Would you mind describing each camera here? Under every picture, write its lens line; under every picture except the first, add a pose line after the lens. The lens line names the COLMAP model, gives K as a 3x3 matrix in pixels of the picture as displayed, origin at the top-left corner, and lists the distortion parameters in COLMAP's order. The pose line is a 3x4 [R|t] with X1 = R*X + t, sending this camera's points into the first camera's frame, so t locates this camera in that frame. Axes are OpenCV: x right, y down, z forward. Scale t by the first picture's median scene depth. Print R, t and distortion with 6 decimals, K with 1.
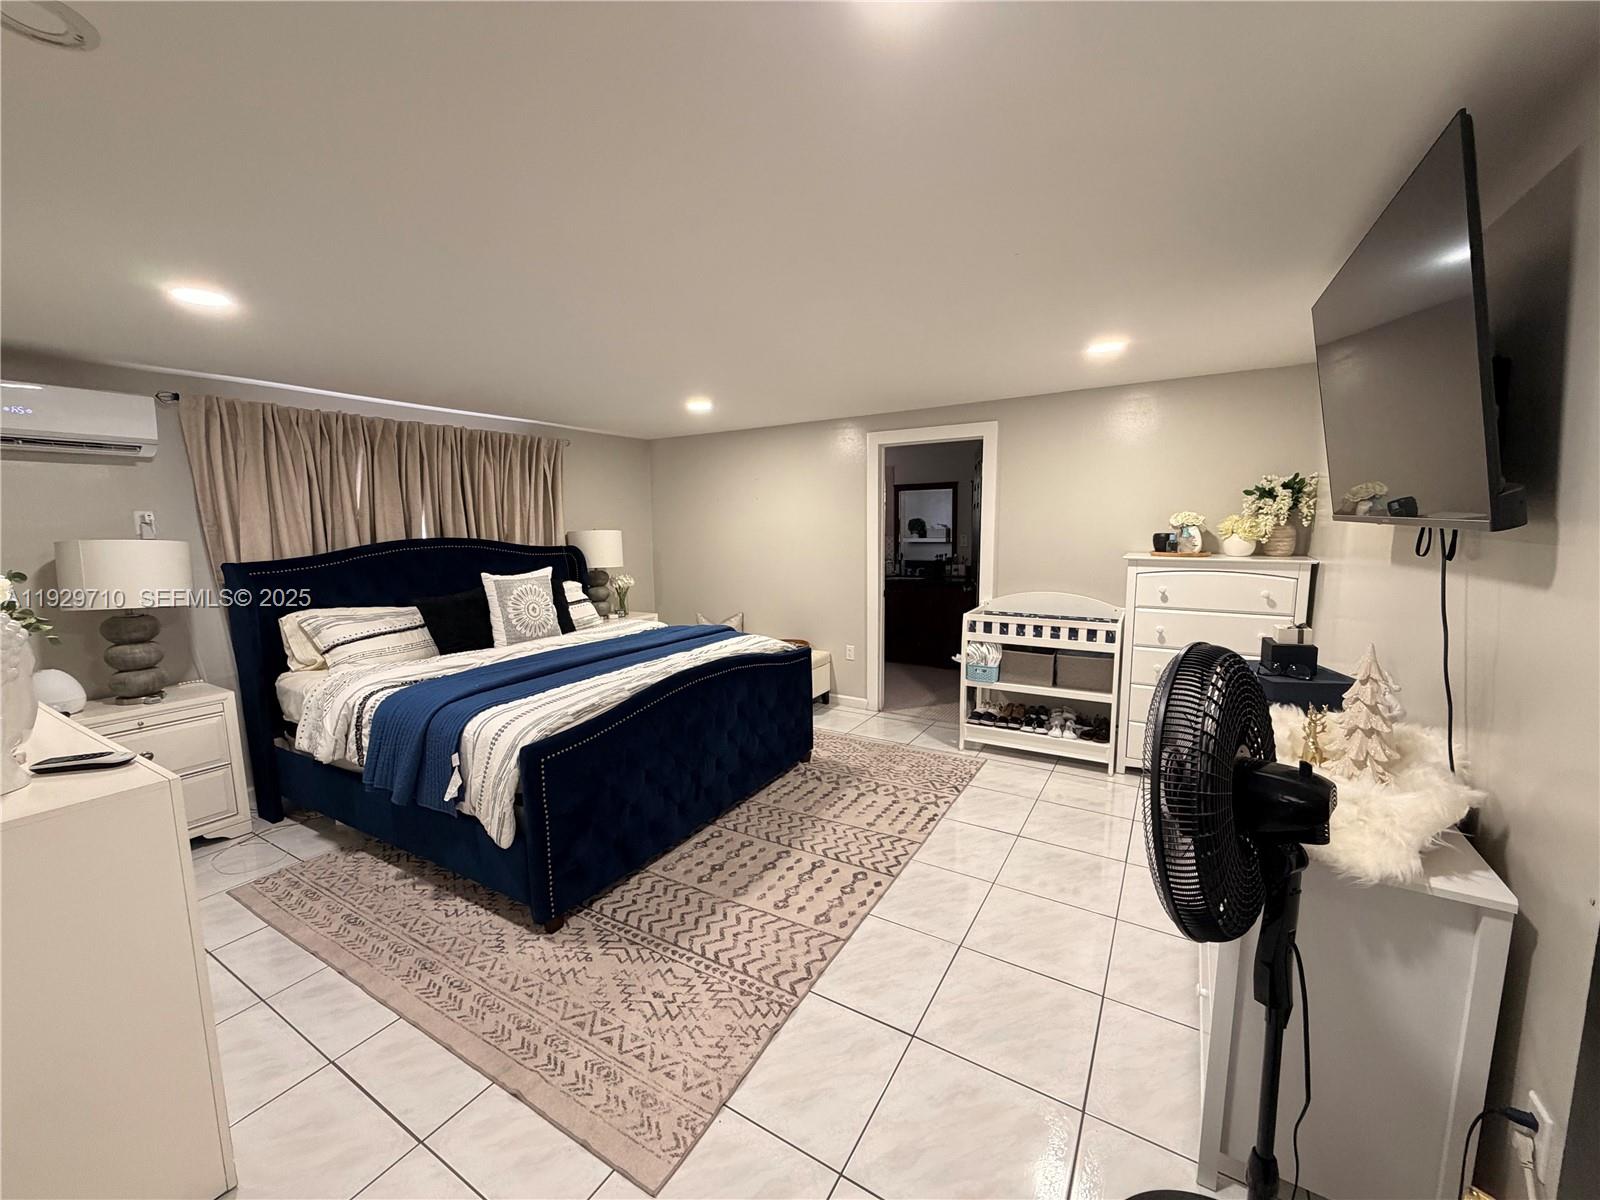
lens RADIAL K [[637.1, 0, 795.3], [0, 637.1, 601.7], [0, 0, 1]] dist [-0.001433, 0.000379]
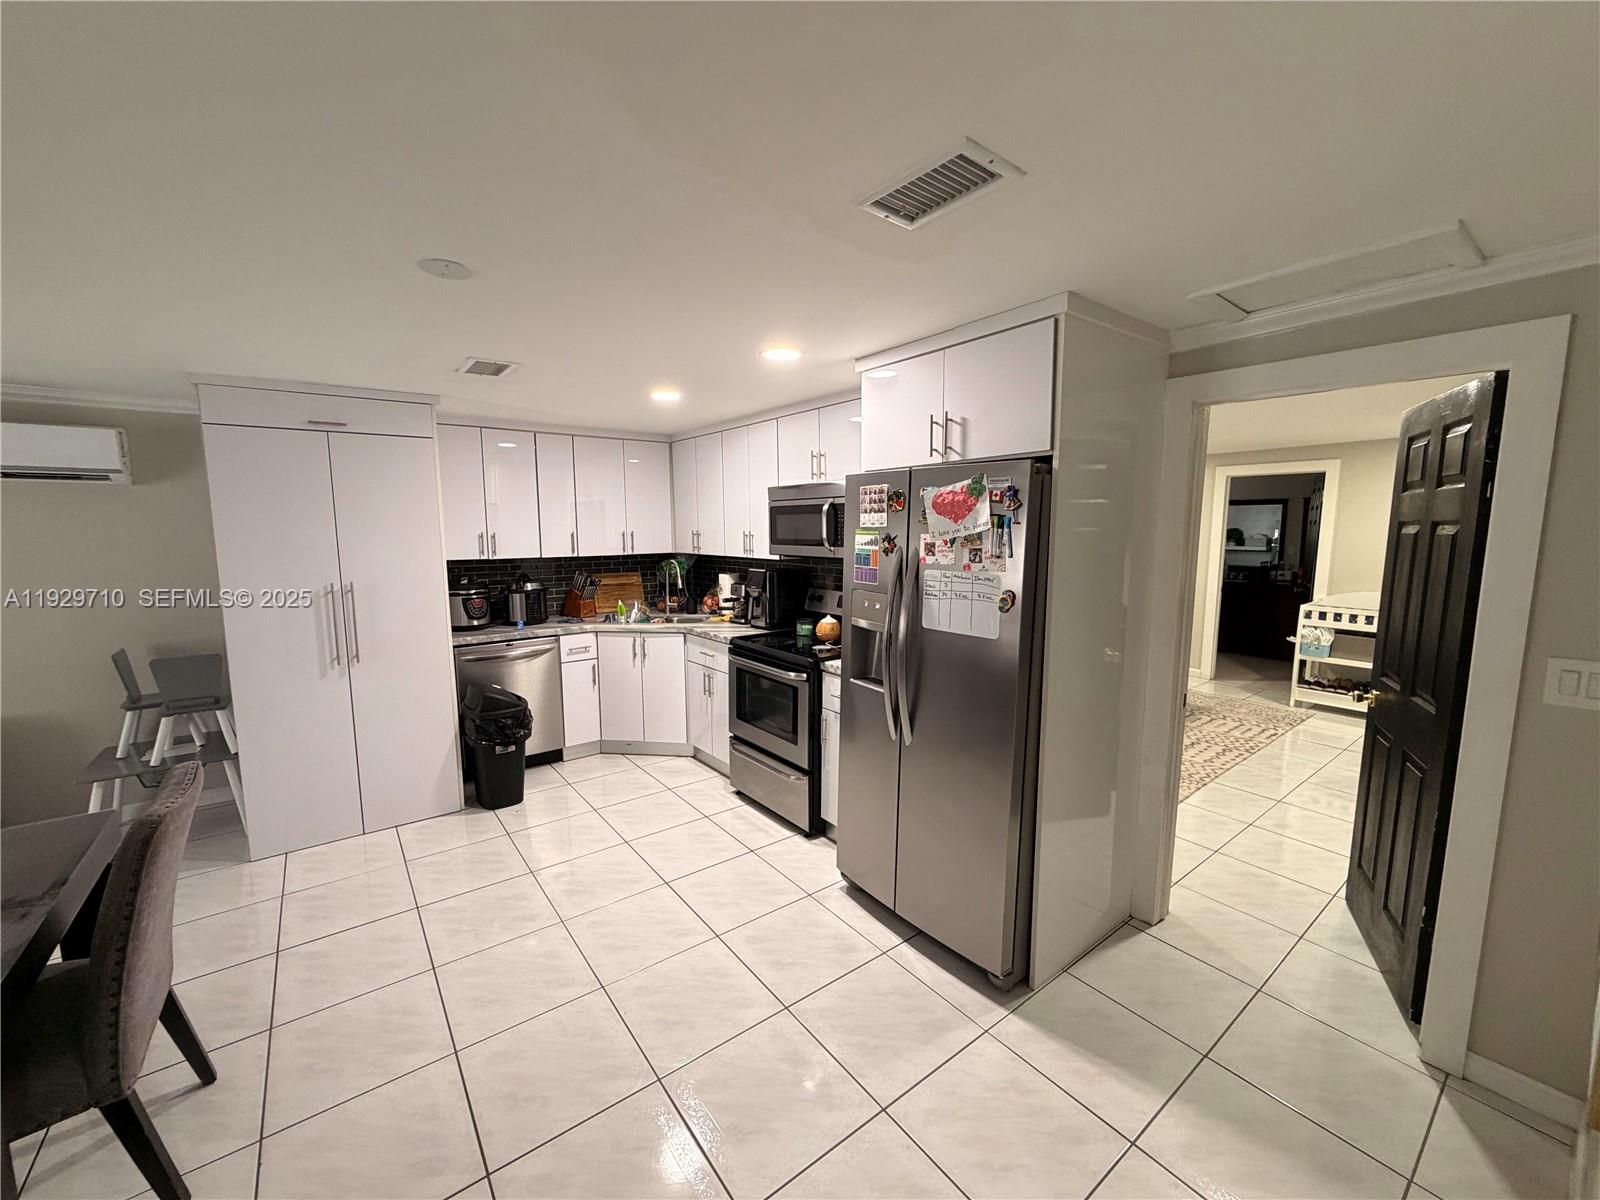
lens RADIAL K [[637.1, 0, 796.8], [0, 637.1, 601.0], [0, 0, 1]] dist [-0.001433, 0.000379]
pose [[0.932077, 0.058197, -0.357555, -0.264832], [-0.058079, 0.998251, 0.011078, 0.061271], [0.357574, 0.010441, 0.933826, -0.680703]]
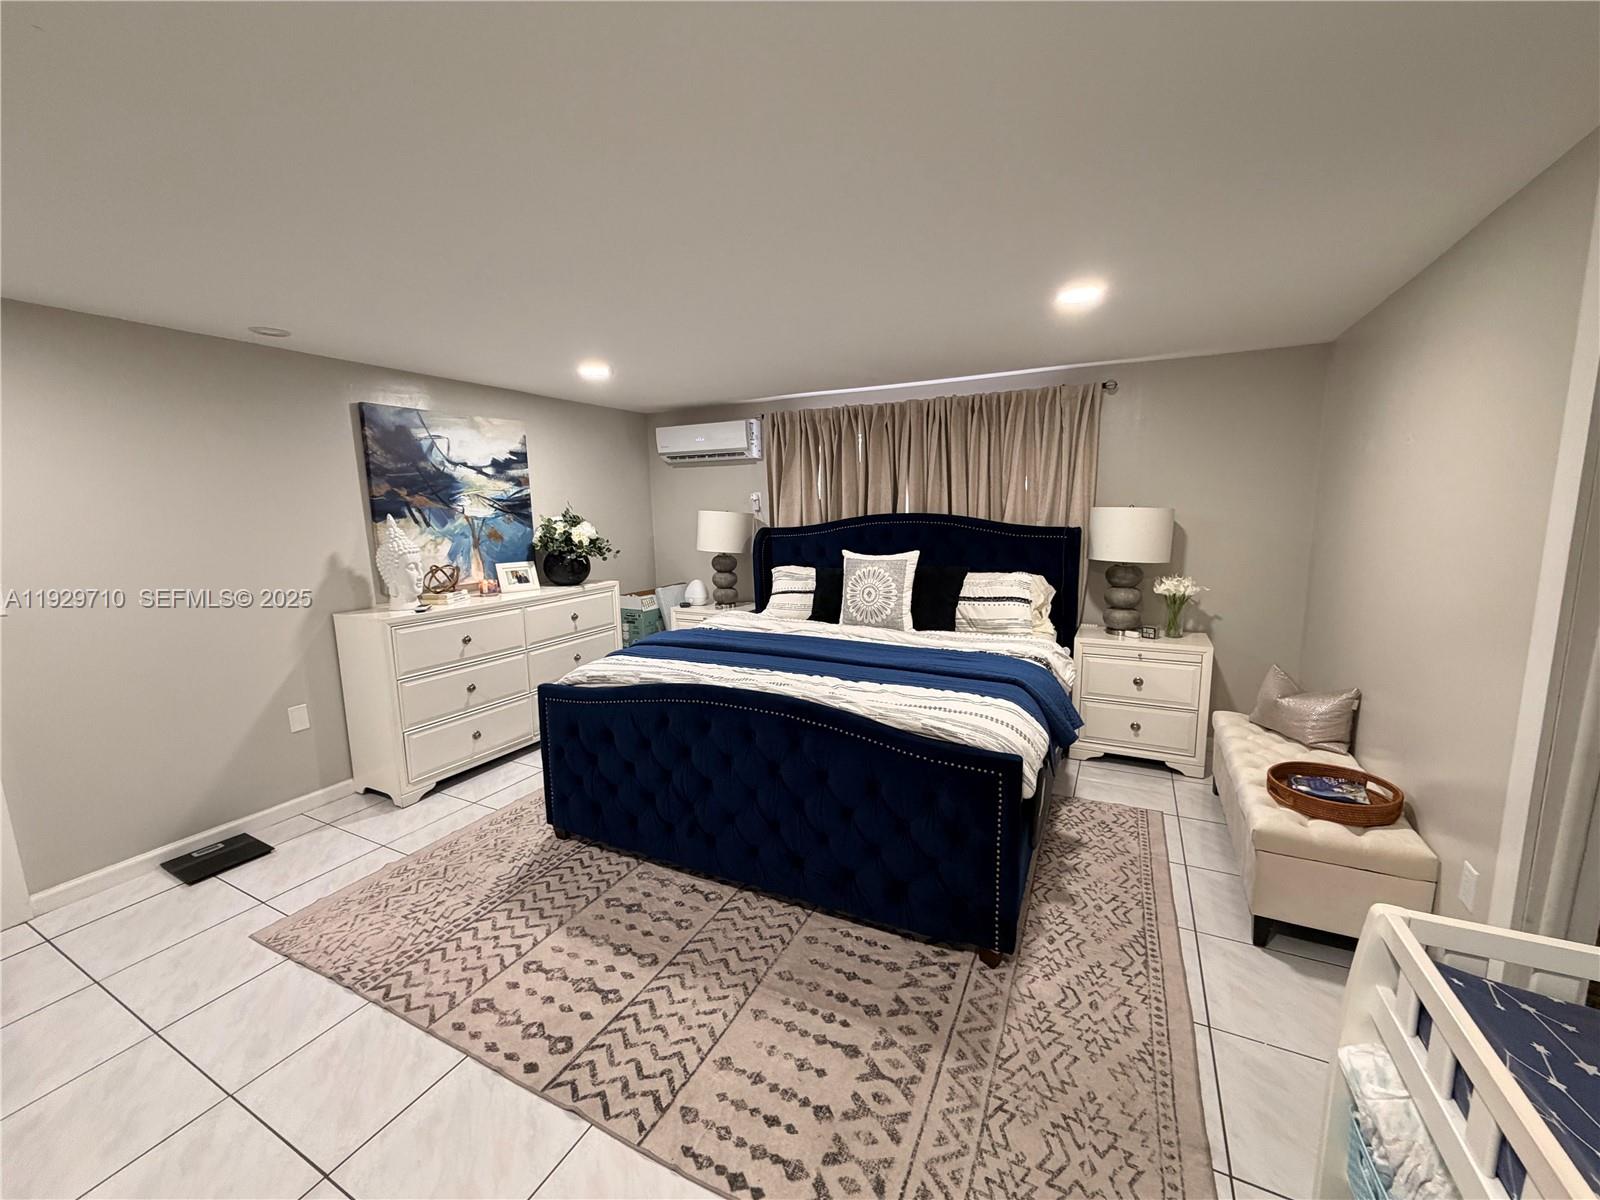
lens RADIAL K [[637.1, 0, 795.2], [0, 637.1, 604.5], [0, 0, 1]] dist [-0.001433, 0.000379]
pose [[0.068340, 0.168404, -0.983346, 0.489328], [-0.108679, 0.981041, 0.160457, -0.108464], [0.991725, 0.095904, 0.085346, 0.803270]]
